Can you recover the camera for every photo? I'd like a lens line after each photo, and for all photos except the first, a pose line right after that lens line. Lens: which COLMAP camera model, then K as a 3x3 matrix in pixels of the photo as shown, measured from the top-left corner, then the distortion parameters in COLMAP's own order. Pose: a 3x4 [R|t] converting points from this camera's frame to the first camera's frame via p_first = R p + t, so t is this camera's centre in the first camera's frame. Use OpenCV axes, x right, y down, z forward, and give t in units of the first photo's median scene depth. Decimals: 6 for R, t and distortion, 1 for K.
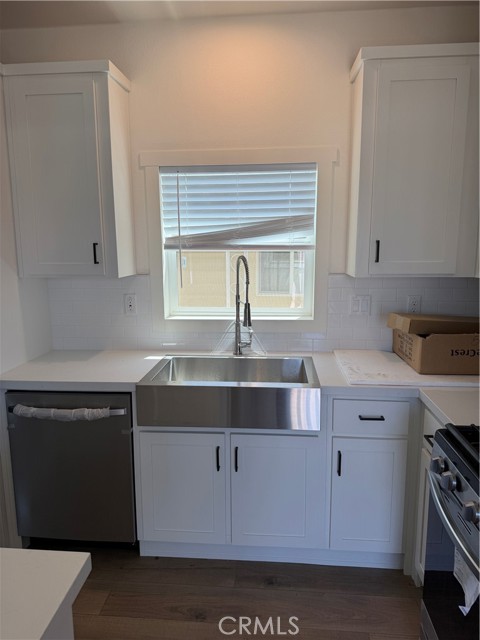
lens RADIAL K [[454.9, 0, 244.8], [0, 454.9, 322.1], [0, 0, 1]] dist [0.047442, -0.054156]
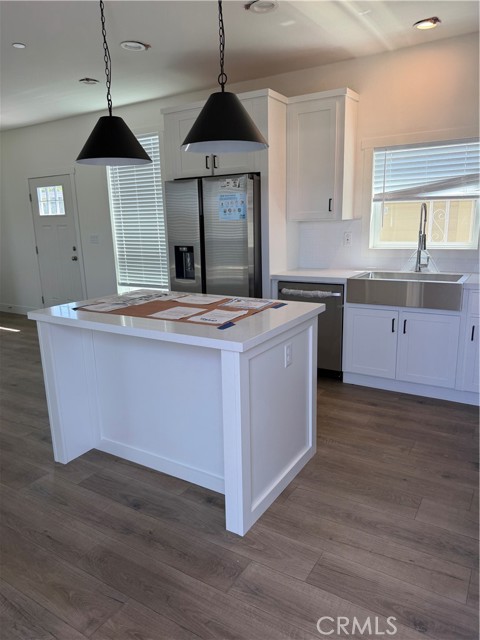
lens RADIAL K [[454.9, 0, 242.3], [0, 454.9, 310.7], [0, 0, 1]] dist [0.047442, -0.054156]
pose [[0.885434, 0.079525, -0.457911, 0.174442], [-0.058125, 0.996465, 0.060662, 0.142905], [0.461116, -0.027096, 0.886926, -0.600809]]
